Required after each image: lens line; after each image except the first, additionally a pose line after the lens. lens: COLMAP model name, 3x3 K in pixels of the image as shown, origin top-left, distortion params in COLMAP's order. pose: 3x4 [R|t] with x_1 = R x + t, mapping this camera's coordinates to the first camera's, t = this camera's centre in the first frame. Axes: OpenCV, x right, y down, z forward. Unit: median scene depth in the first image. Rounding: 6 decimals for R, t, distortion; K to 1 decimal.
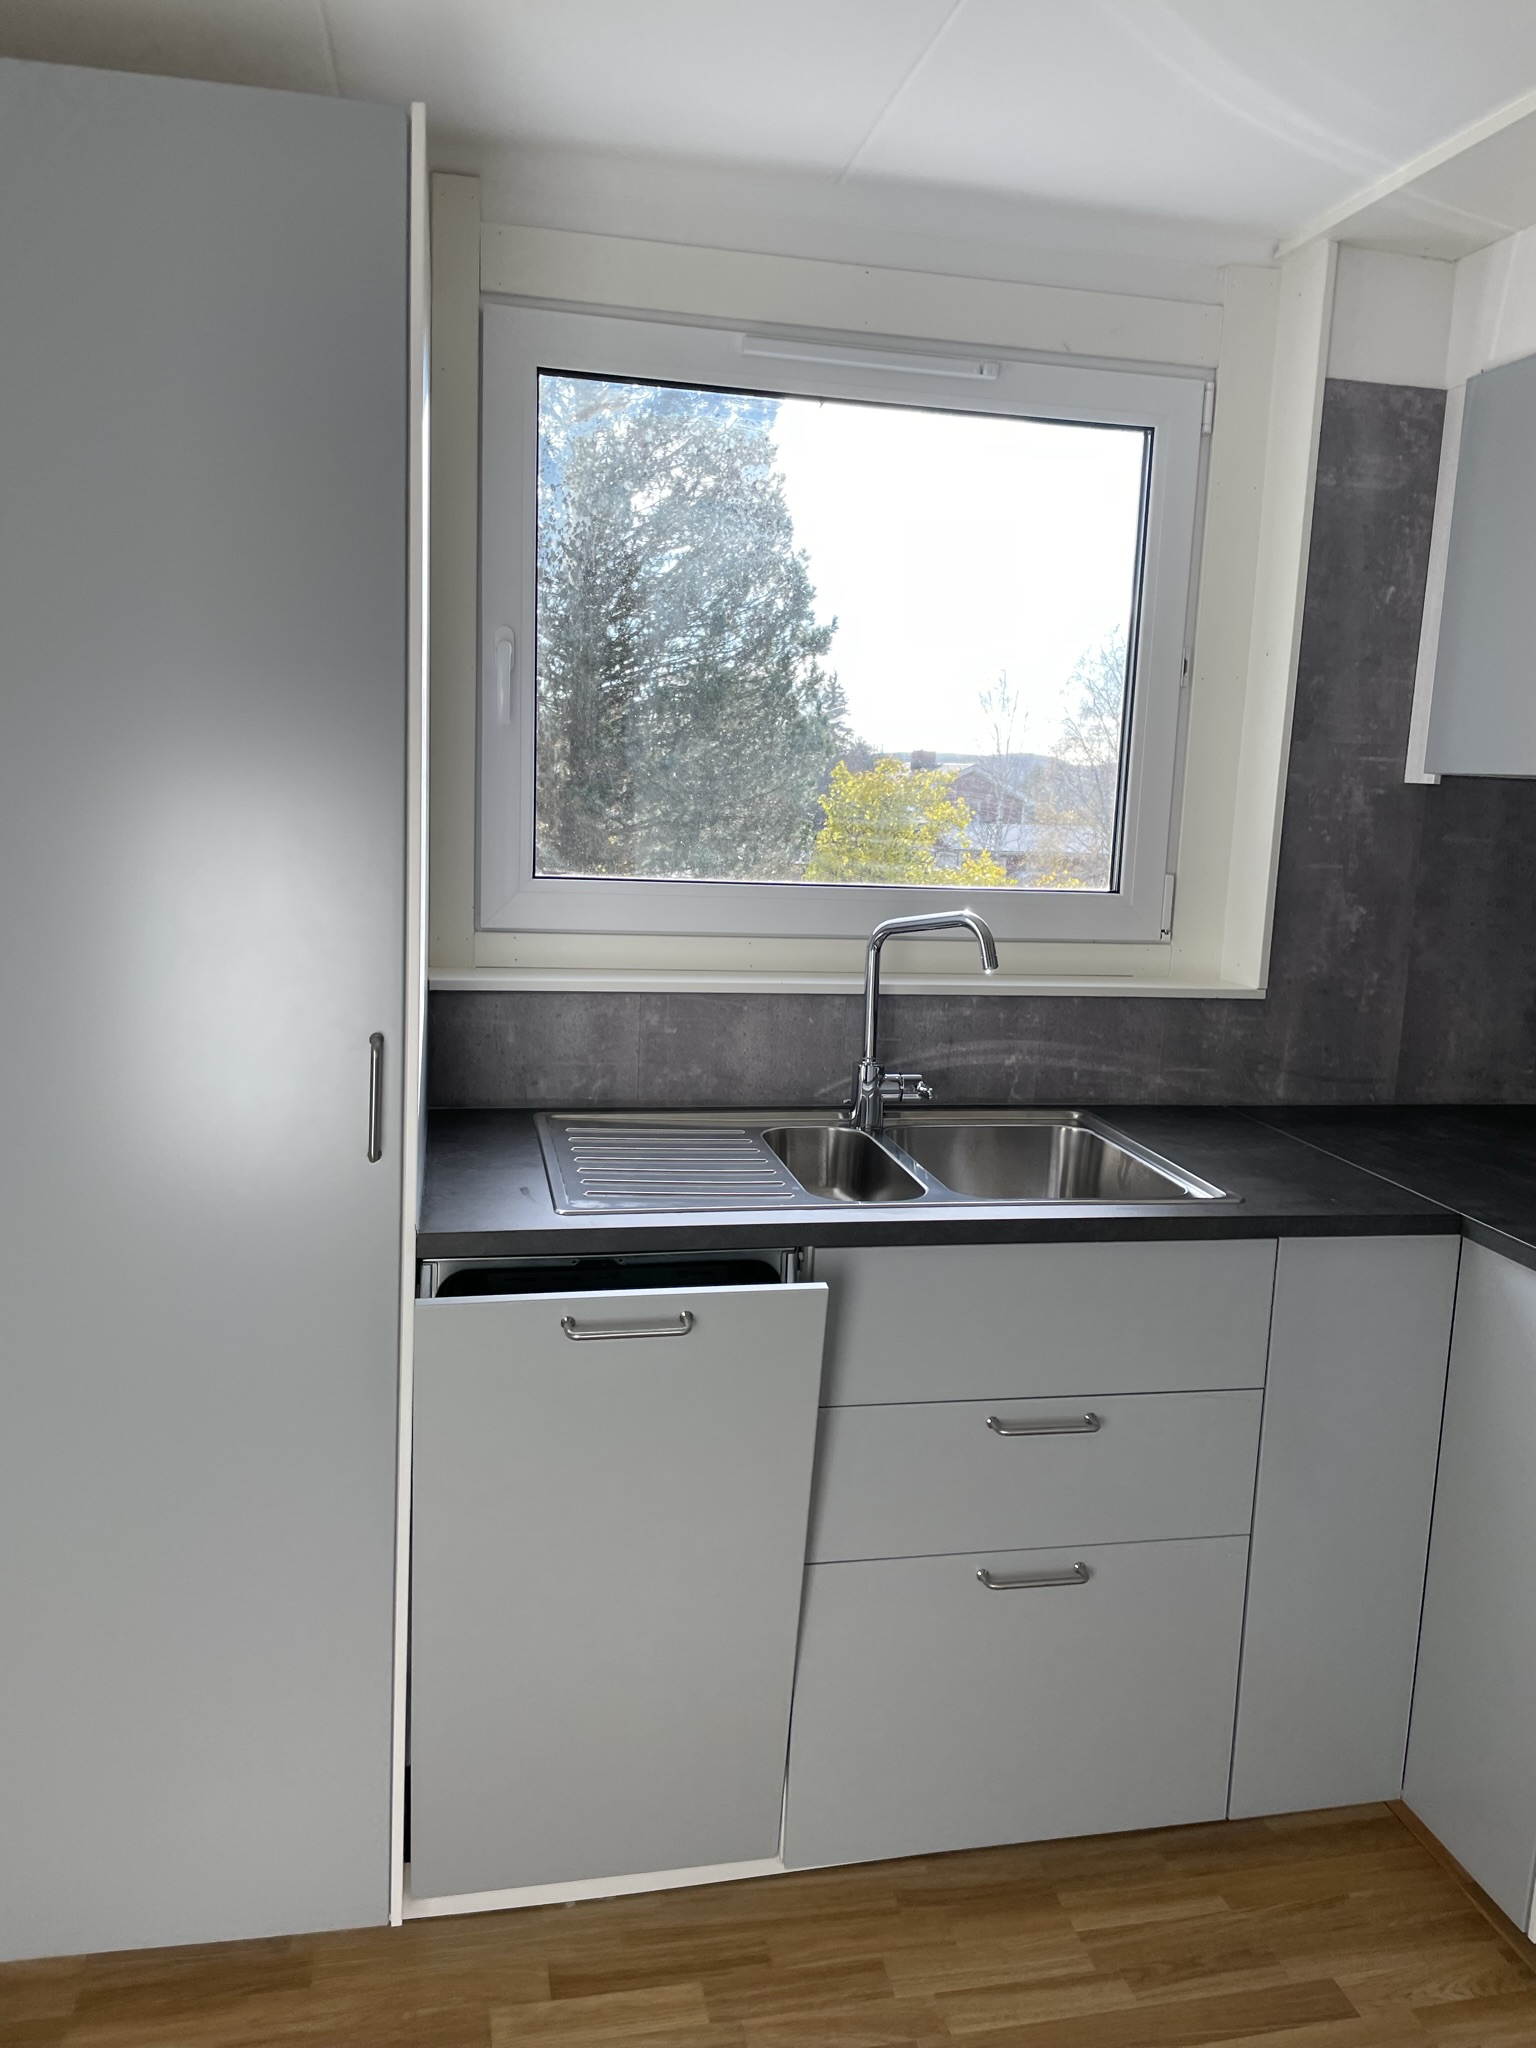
lens RADIAL K [[1509.3, 0, 768.0], [0, 1509.3, 1024.0], [0, 0, 1]] dist [0.000855, 0.000923]
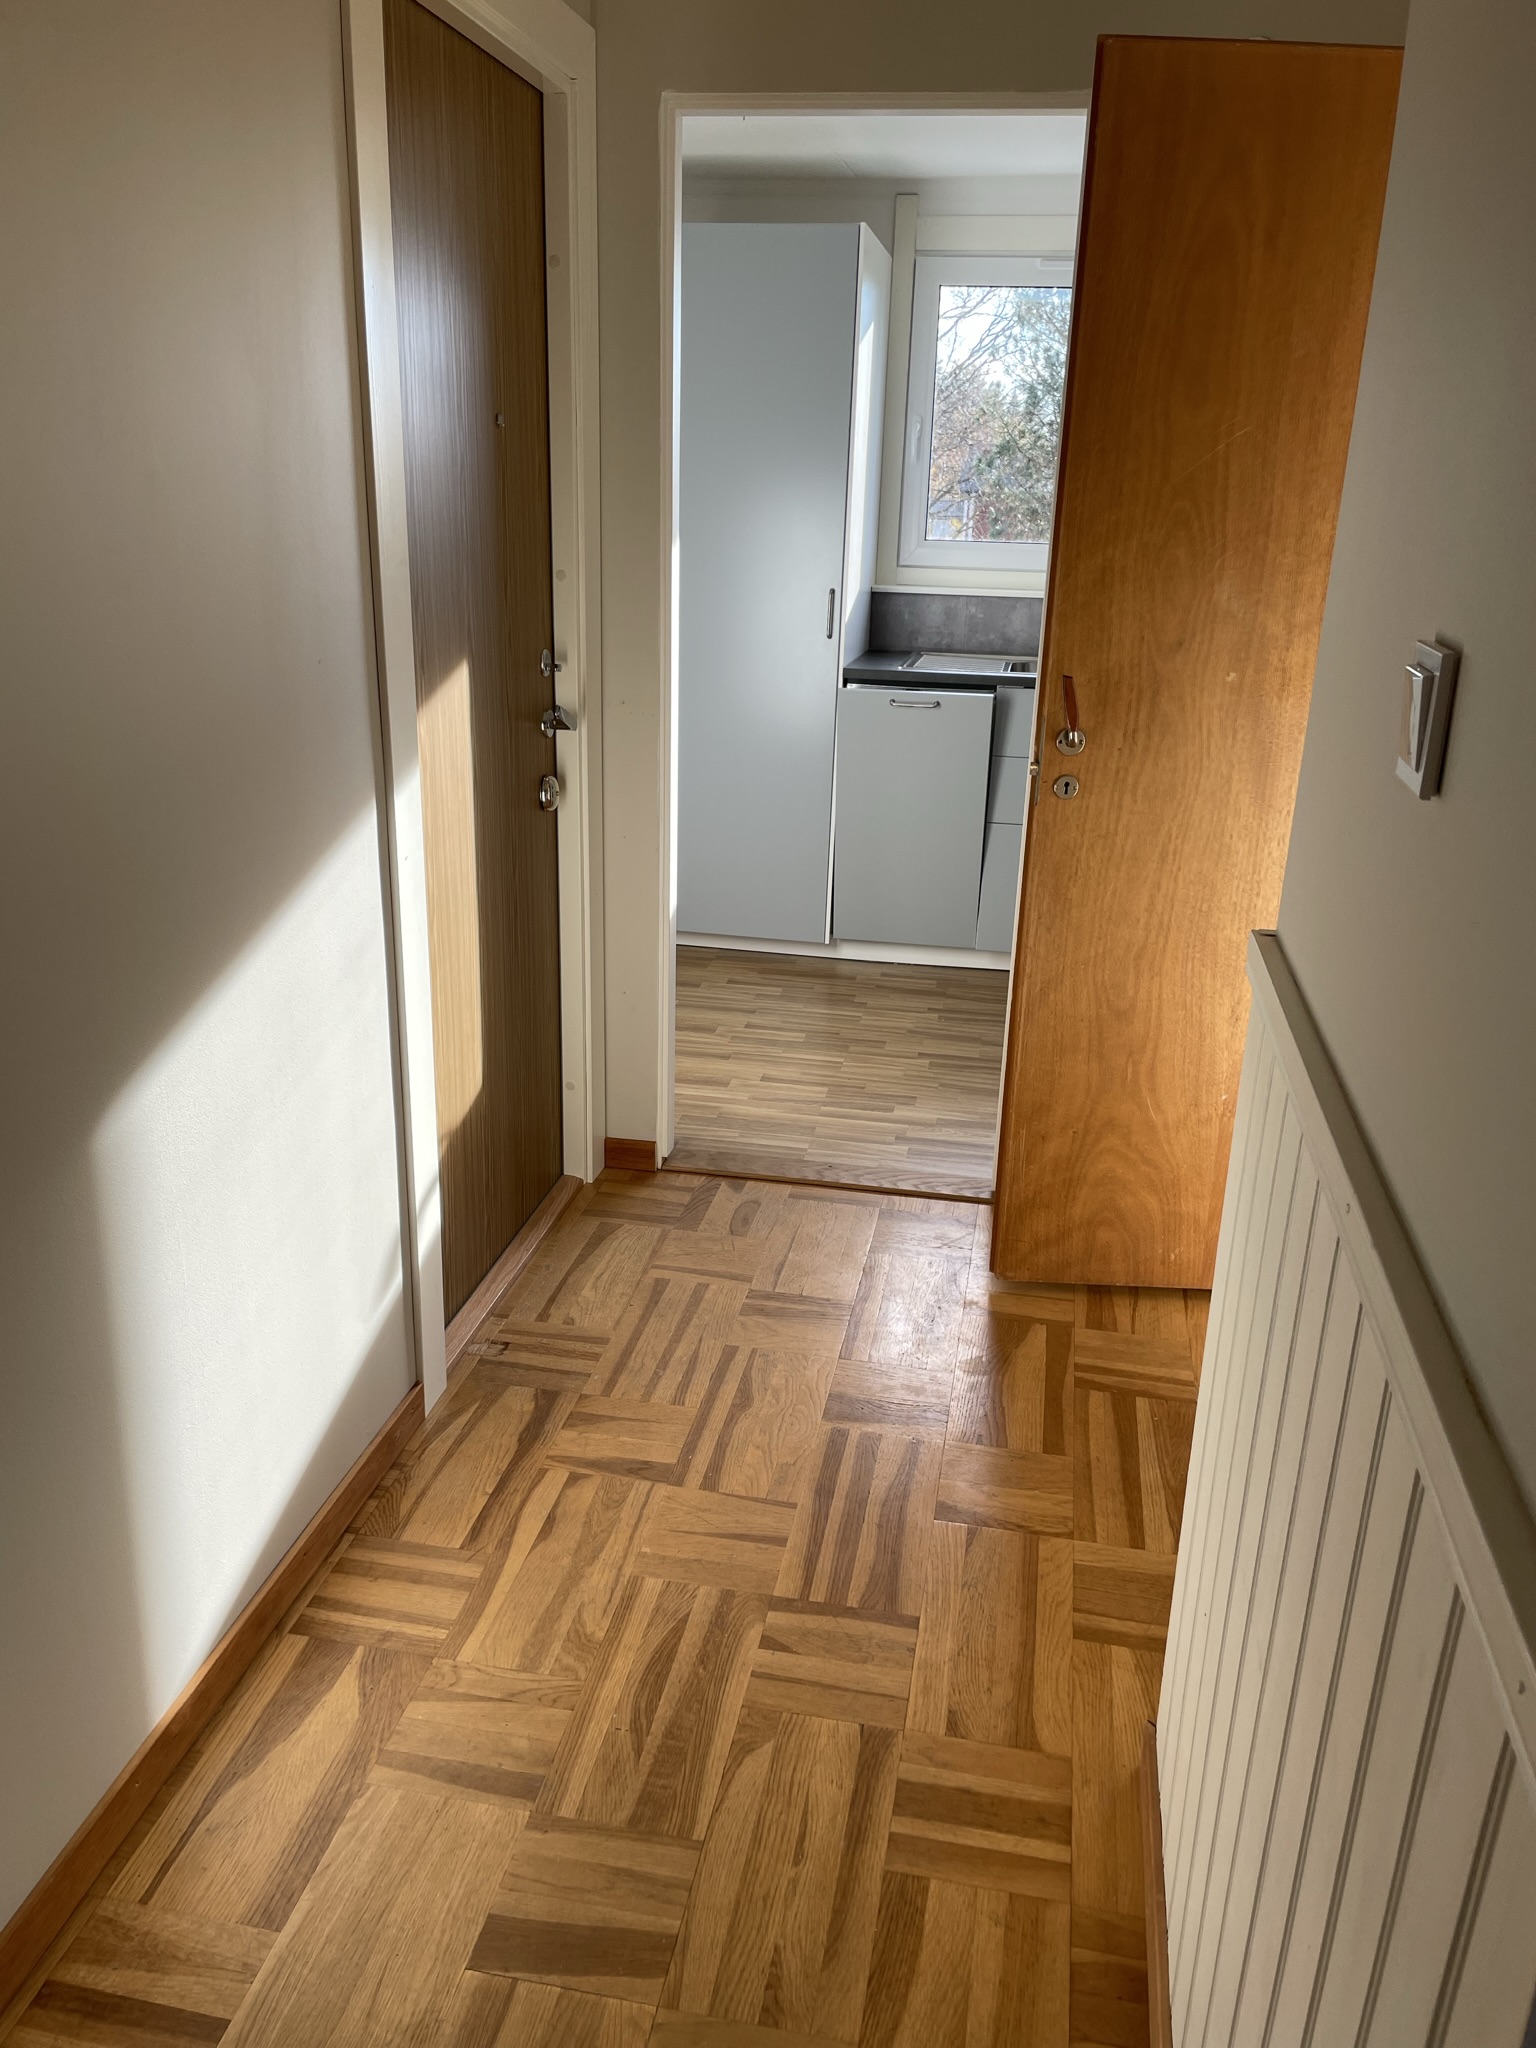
lens RADIAL K [[1509.3, 0, 768.0], [0, 1509.3, 1024.0], [0, 0, 1]] dist [0.000855, 0.000923]
pose [[0.929739, 0.113450, -0.350307, 0.467967], [-0.056595, 0.984077, 0.168493, 0.230827], [0.363845, -0.136829, 0.921355, -1.136584]]
